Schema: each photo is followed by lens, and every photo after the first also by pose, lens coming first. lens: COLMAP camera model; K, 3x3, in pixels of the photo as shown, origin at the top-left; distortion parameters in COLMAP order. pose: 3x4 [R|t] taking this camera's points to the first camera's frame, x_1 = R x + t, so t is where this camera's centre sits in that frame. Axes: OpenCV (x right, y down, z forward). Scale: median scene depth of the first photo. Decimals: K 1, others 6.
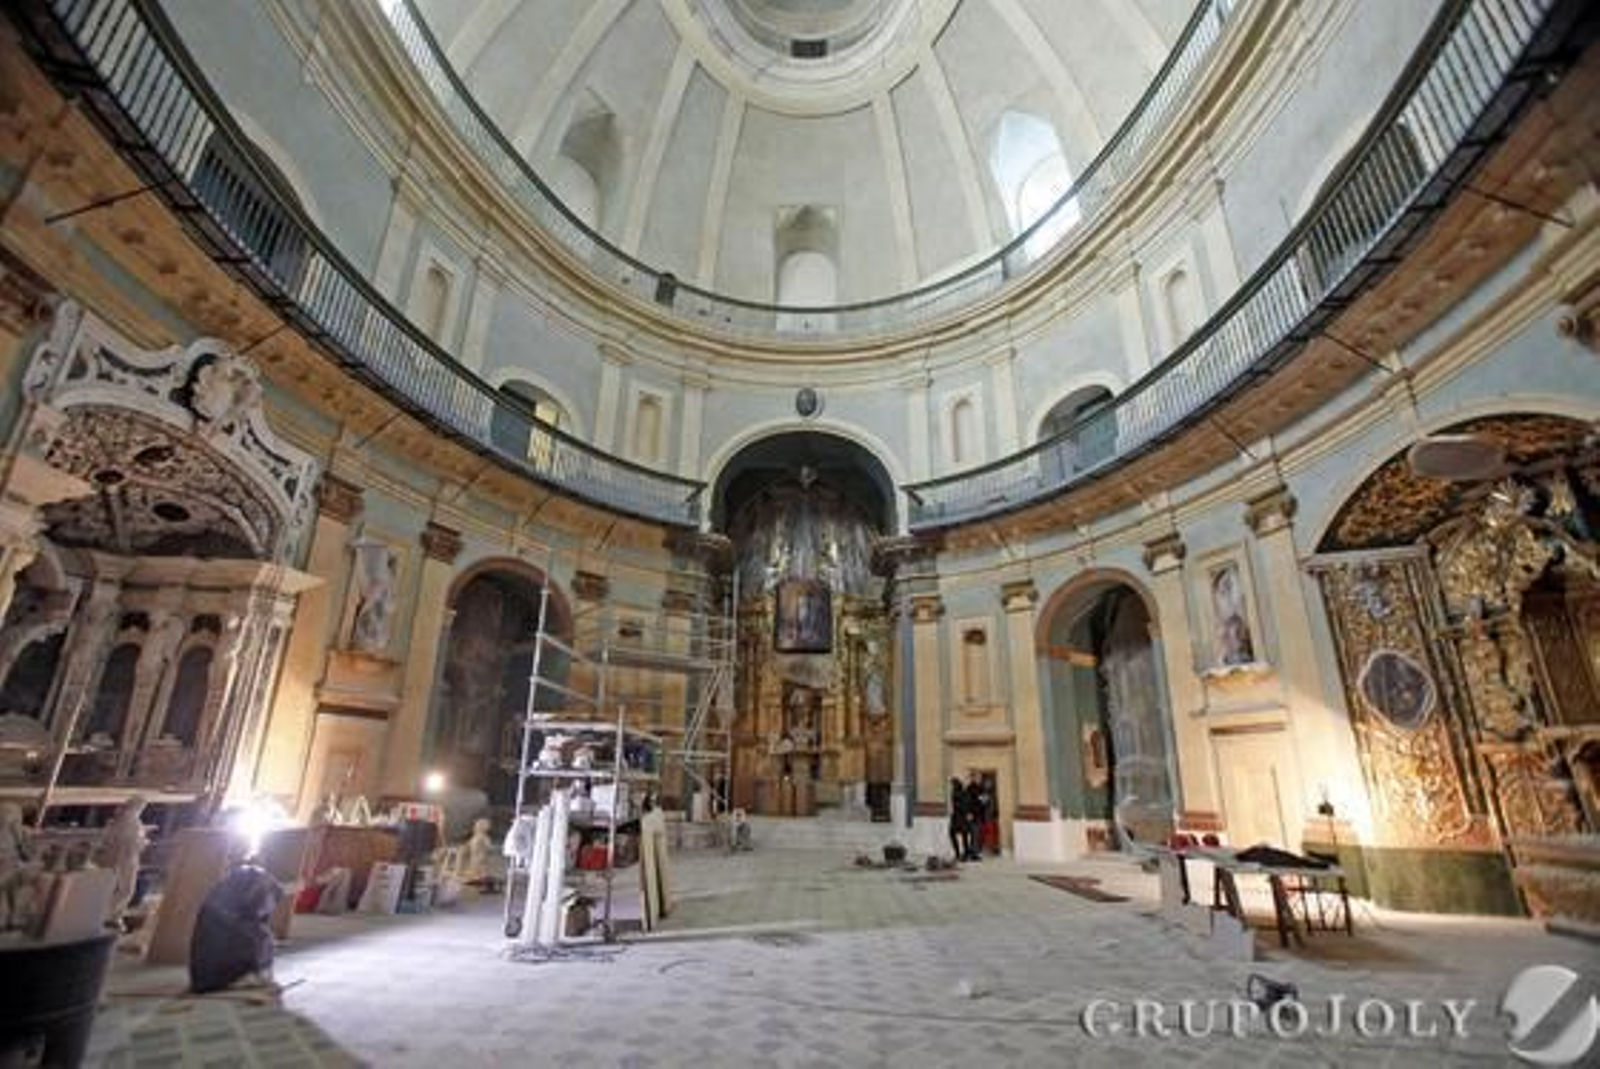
lens RADIAL K [[715.4, 0, 782.3], [0, 715.4, 538.0], [0, 0, 1]] dist [-0.160757, 0.081911]
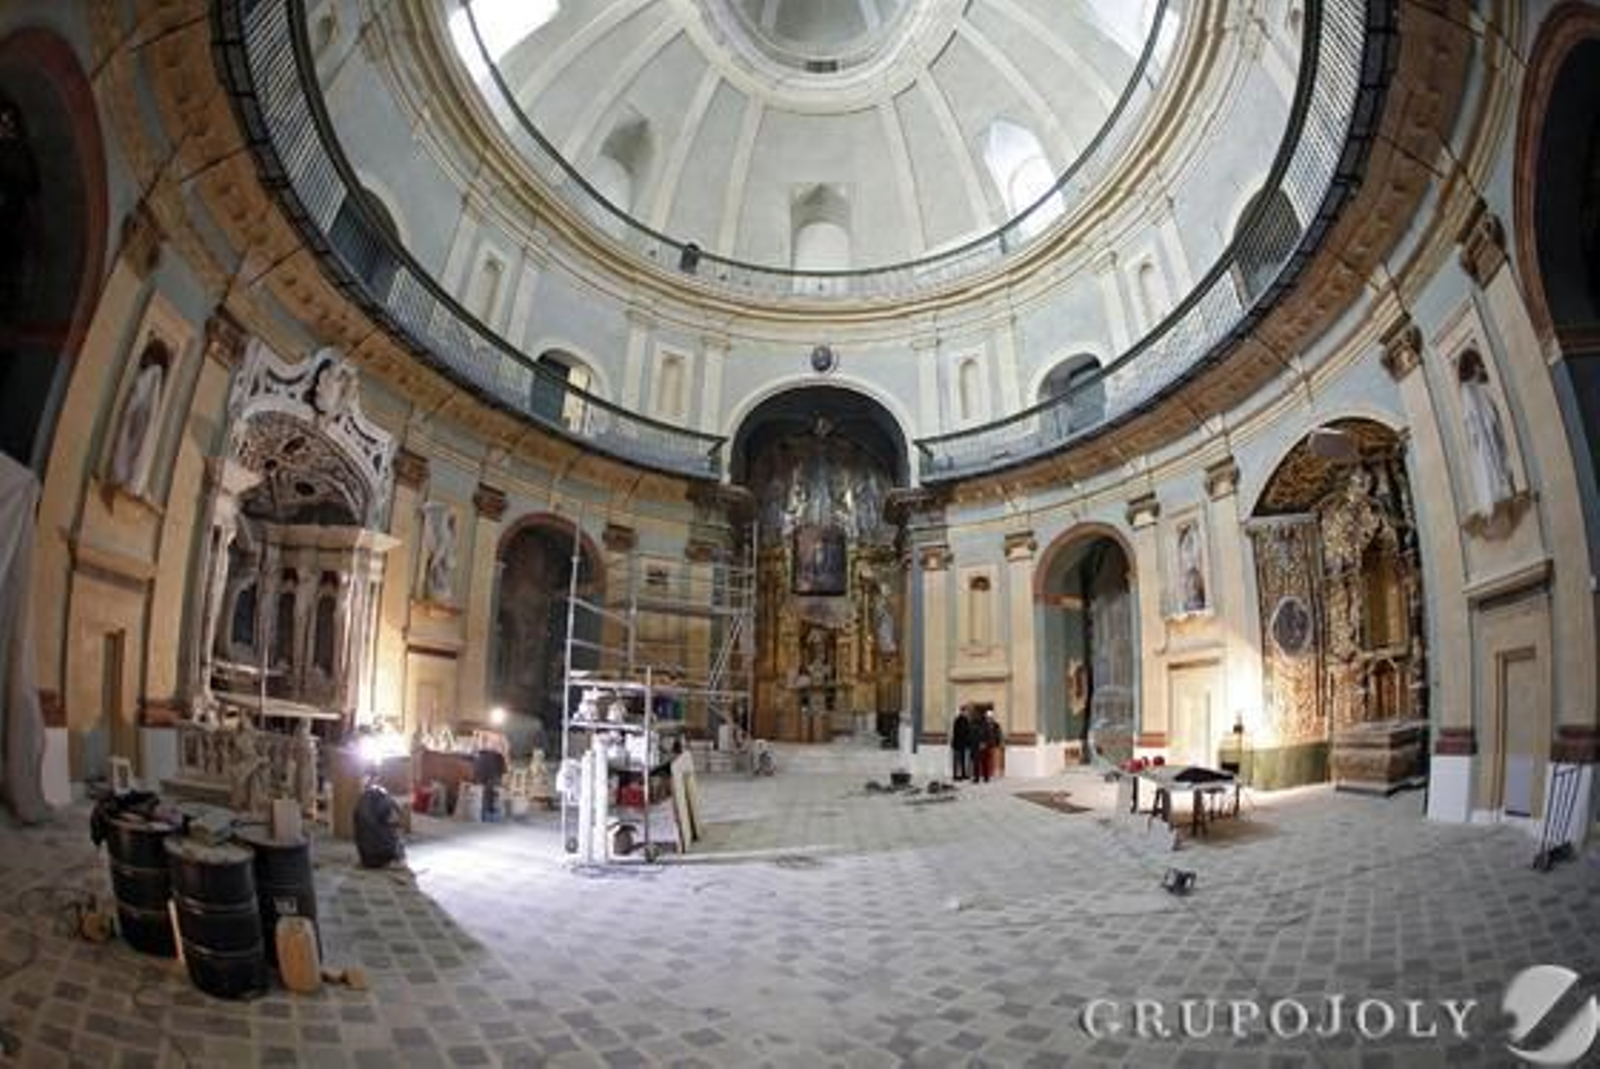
lens RADIAL K [[756.2, 0, 792.6], [0, 756.2, 528.7], [0, 0, 1]] dist [-0.037682, -0.000202]
pose [[0.999948, -0.005770, -0.008349, -0.002589], [0.006366, 0.997292, 0.073266, -0.044021], [0.007904, -0.073315, 0.997277, -0.253760]]
